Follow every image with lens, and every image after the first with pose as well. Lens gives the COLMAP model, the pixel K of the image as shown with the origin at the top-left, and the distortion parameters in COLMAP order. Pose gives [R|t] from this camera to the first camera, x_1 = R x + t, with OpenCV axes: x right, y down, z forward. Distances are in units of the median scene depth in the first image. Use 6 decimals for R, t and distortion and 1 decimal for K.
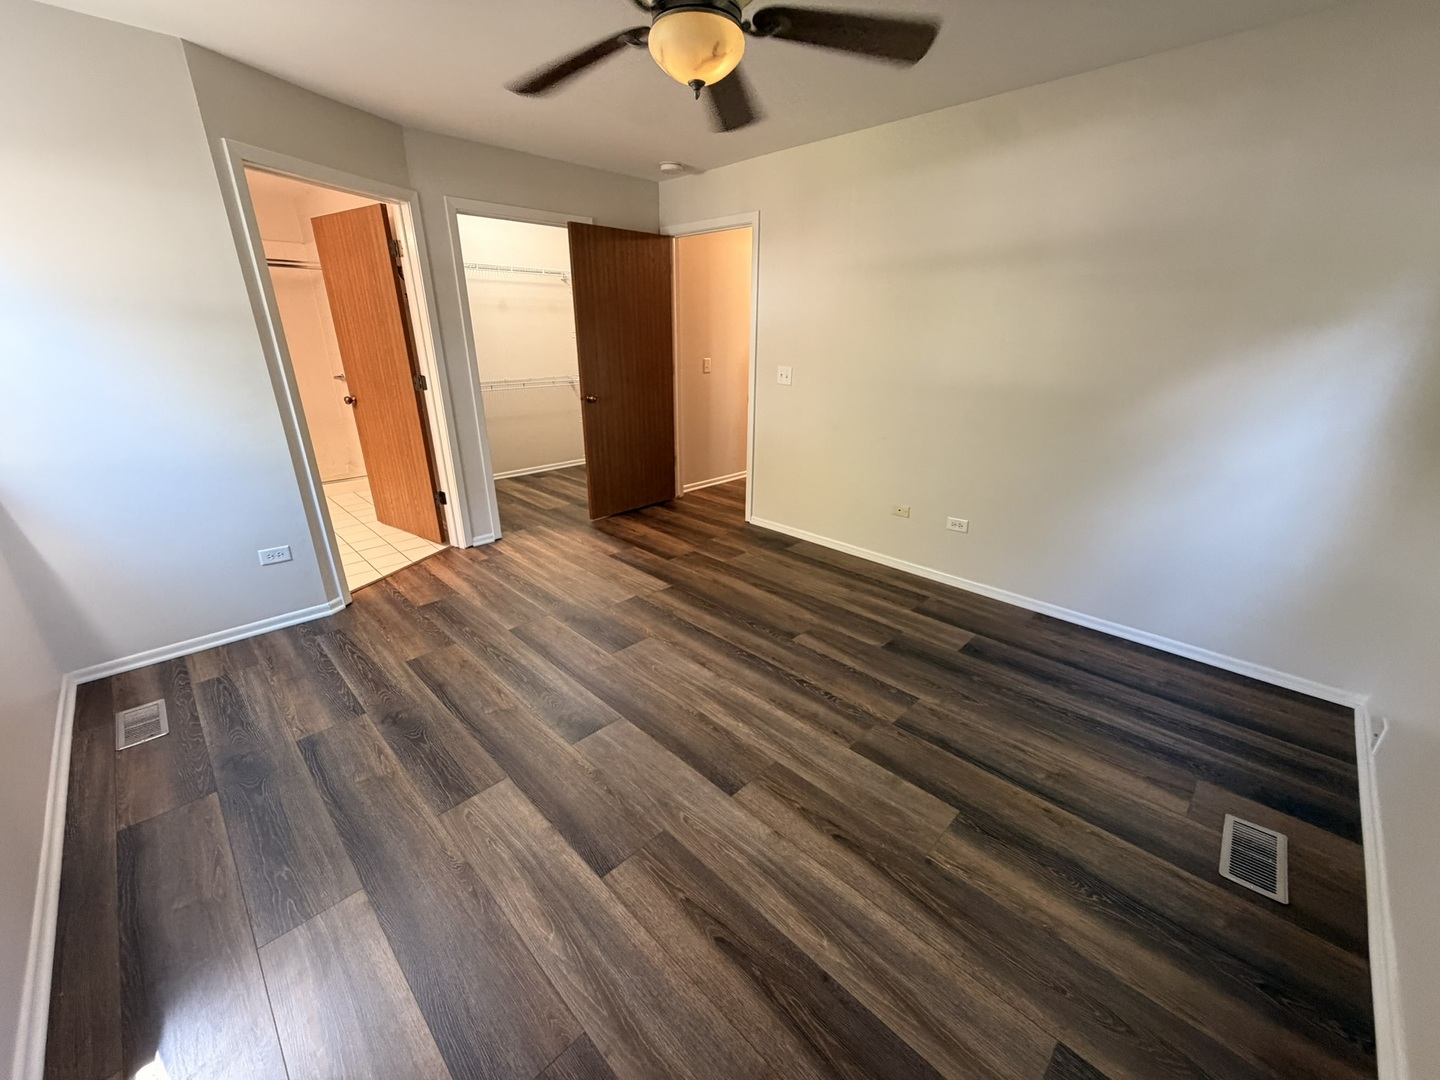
lens RADIAL K [[572.9, 0, 718.4], [0, 572.9, 541.7], [0, 0, 1]] dist [0.001288, -0.000370]
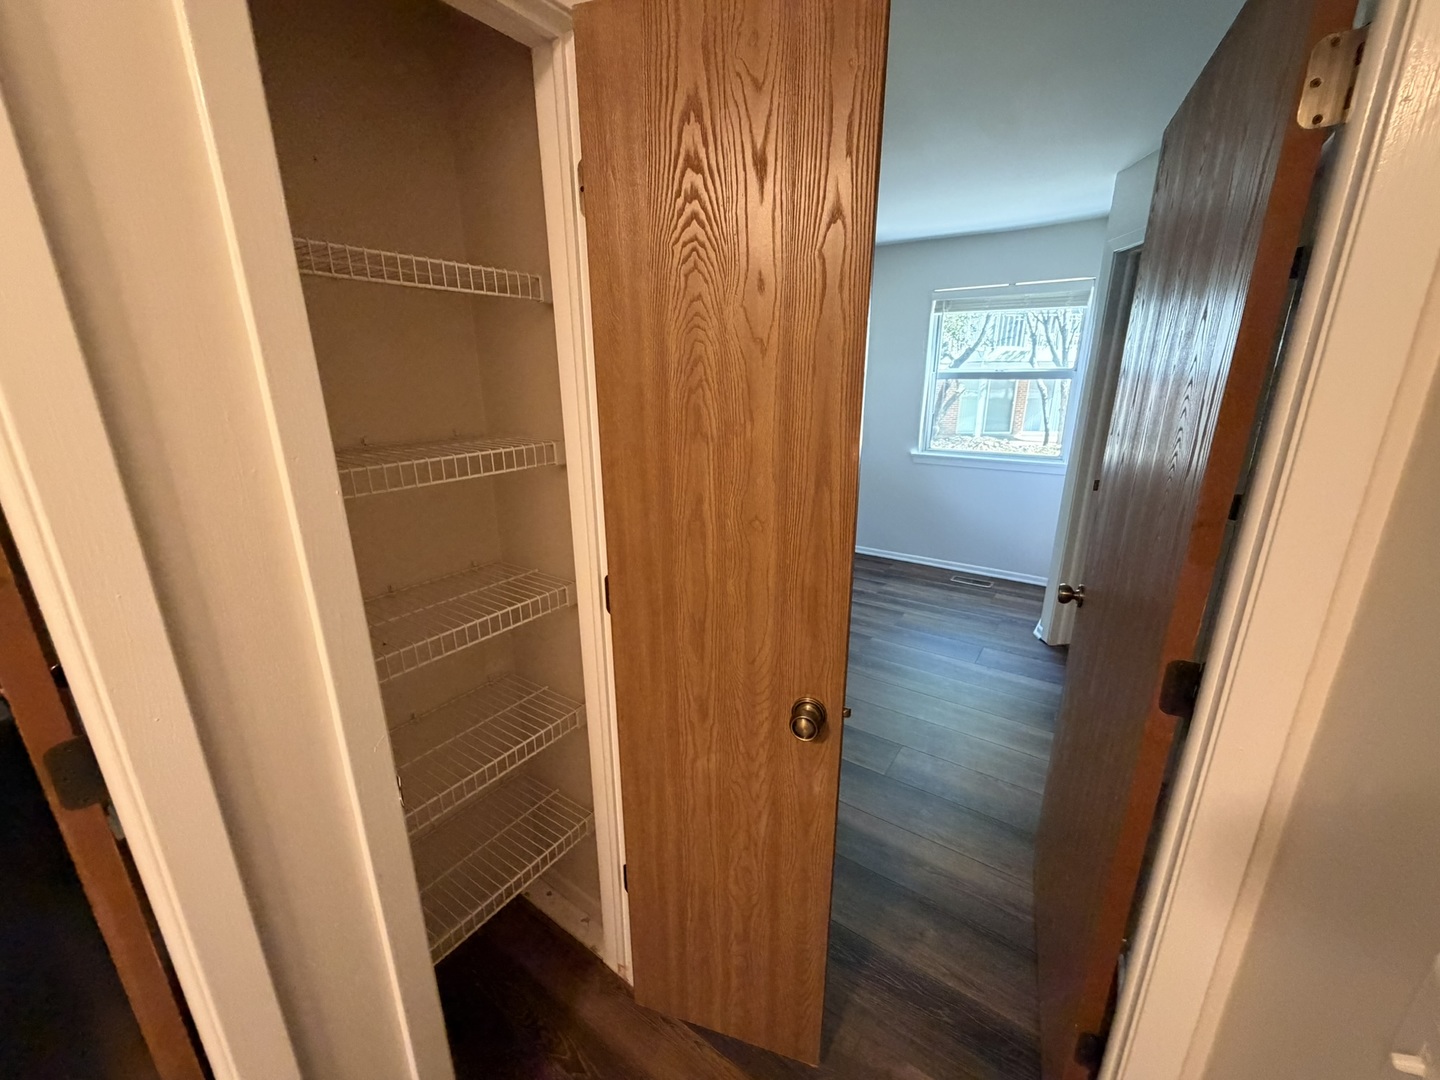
lens RADIAL K [[572.9, 0, 722.3], [0, 572.9, 537.7], [0, 0, 1]] dist [0.001288, -0.000370]
pose [[-0.983783, 0.049243, -0.172468, 0.158047], [-0.064119, 0.801473, 0.594583, -0.805990], [0.167508, 0.596000, -0.785319, 2.018355]]
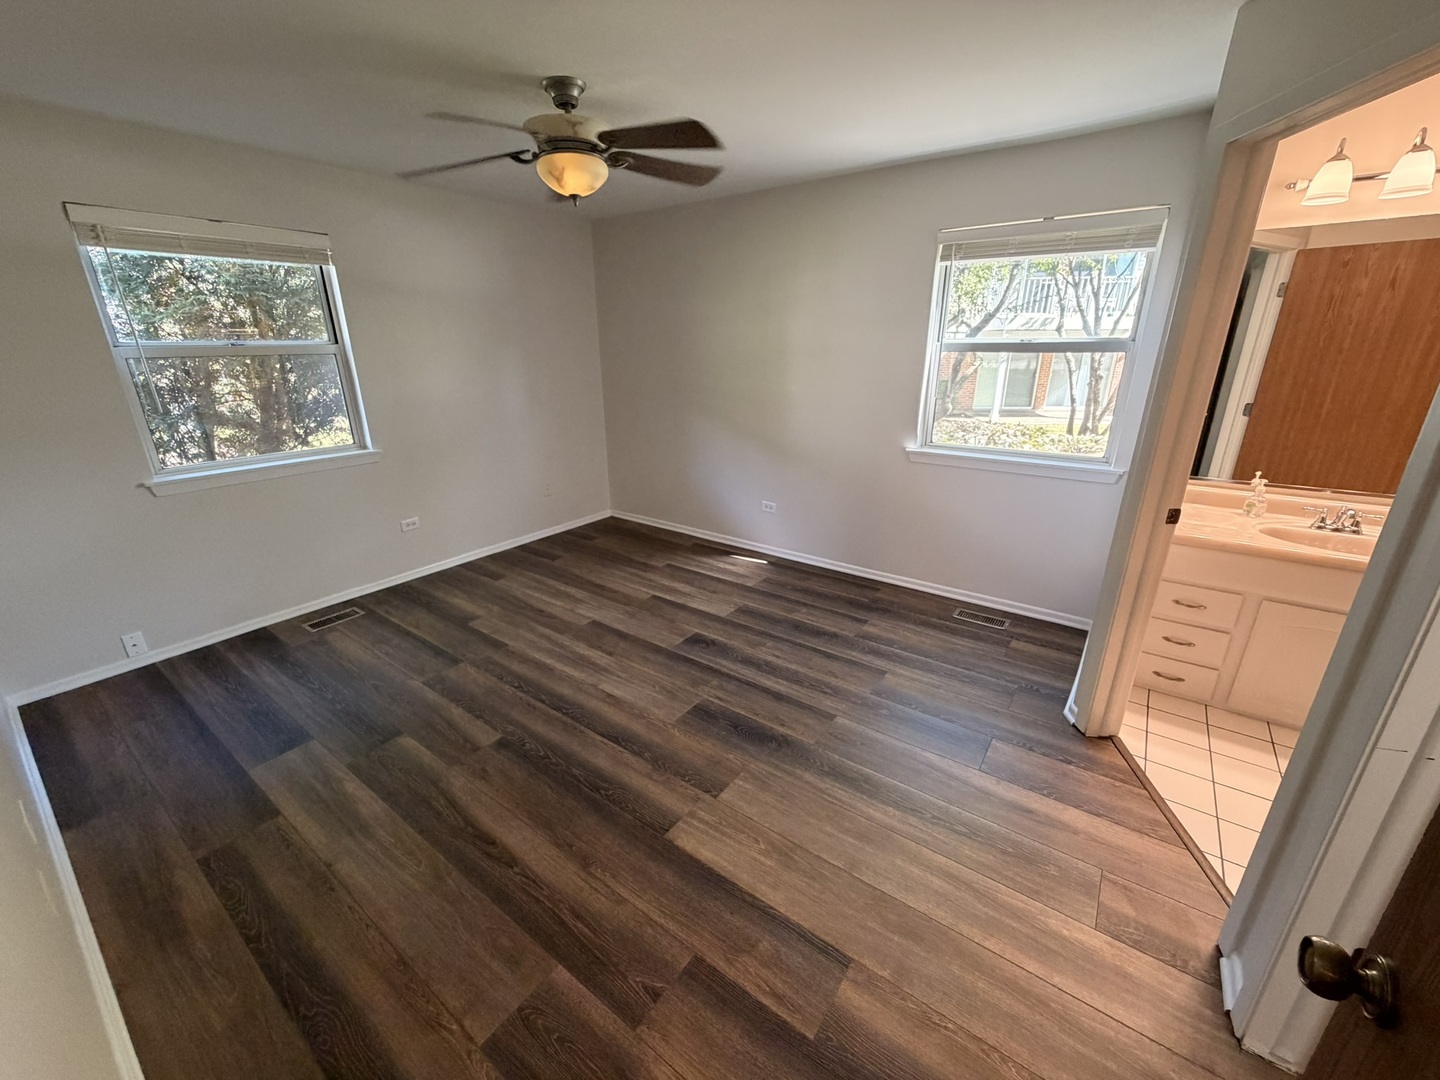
lens RADIAL K [[572.9, 0, 721.3], [0, 572.9, 542.1], [0, 0, 1]] dist [0.001288, -0.000370]
pose [[-0.987796, 0.053014, -0.146452, -0.091301], [-0.053422, 0.767927, 0.638305, -0.677309], [0.146304, 0.638339, -0.755724, 1.673206]]
